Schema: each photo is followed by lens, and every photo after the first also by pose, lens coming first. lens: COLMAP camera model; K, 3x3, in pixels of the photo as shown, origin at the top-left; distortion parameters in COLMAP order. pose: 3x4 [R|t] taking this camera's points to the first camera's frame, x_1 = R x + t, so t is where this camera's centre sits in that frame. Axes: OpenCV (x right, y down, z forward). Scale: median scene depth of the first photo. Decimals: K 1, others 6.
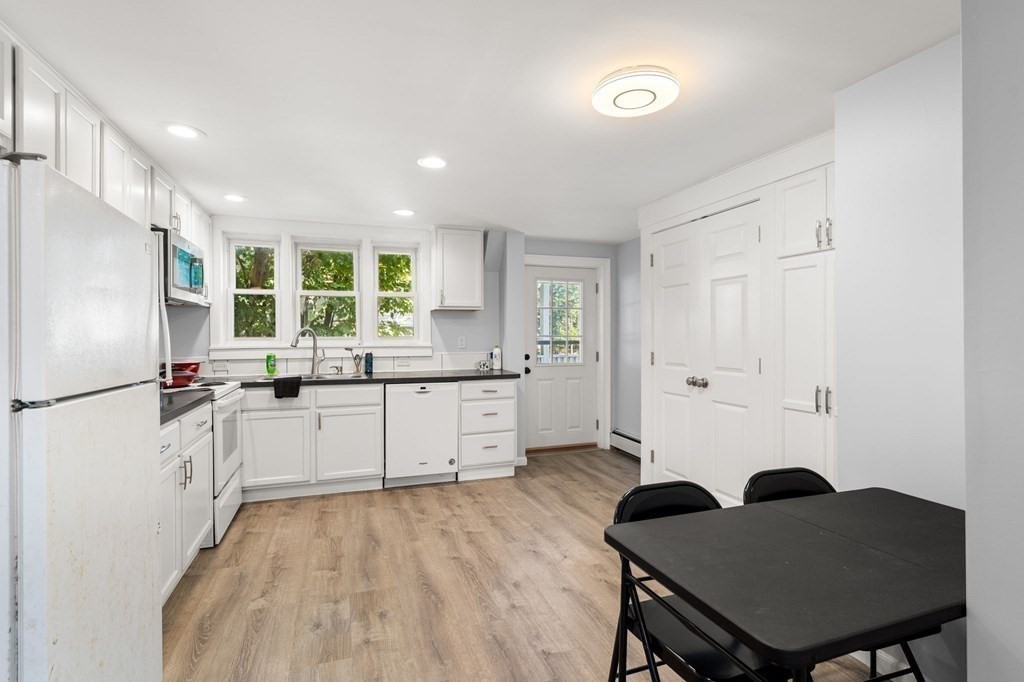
lens RADIAL K [[492.4, 0, 509.9], [0, 492.4, 340.2], [0, 0, 1]] dist [0.004082, -0.000710]
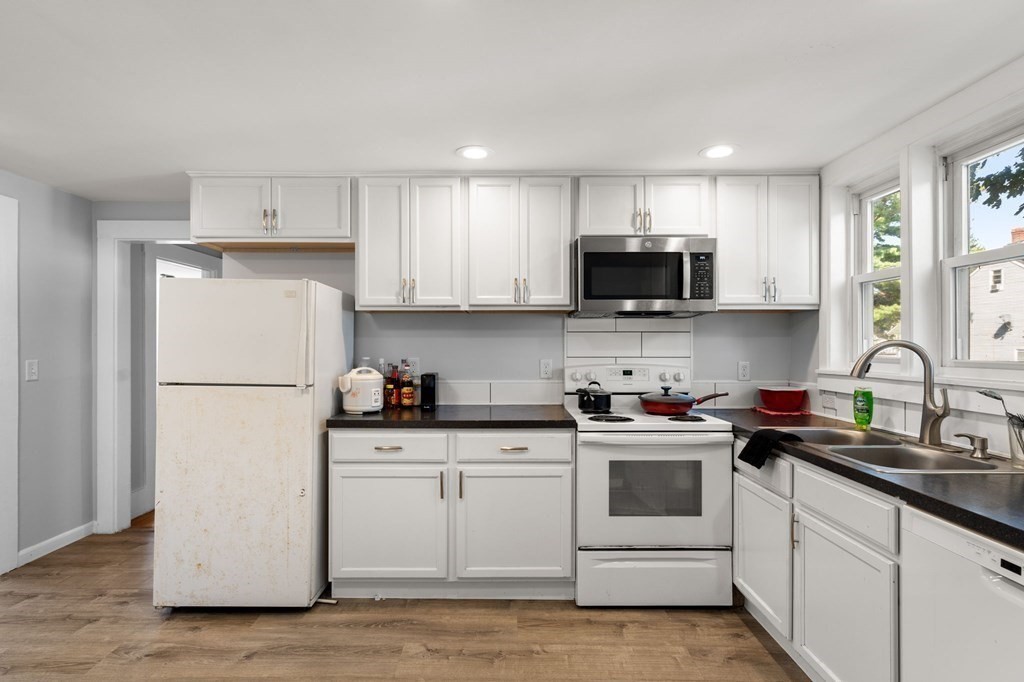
lens RADIAL K [[492.4, 0, 508.5], [0, 492.4, 339.7], [0, 0, 1]] dist [0.004082, -0.000710]
pose [[-0.352551, -0.010199, -0.935737, 0.229351], [-0.003112, 0.999948, -0.009727, -0.027275], [0.935788, -0.000517, -0.352564, 1.155668]]
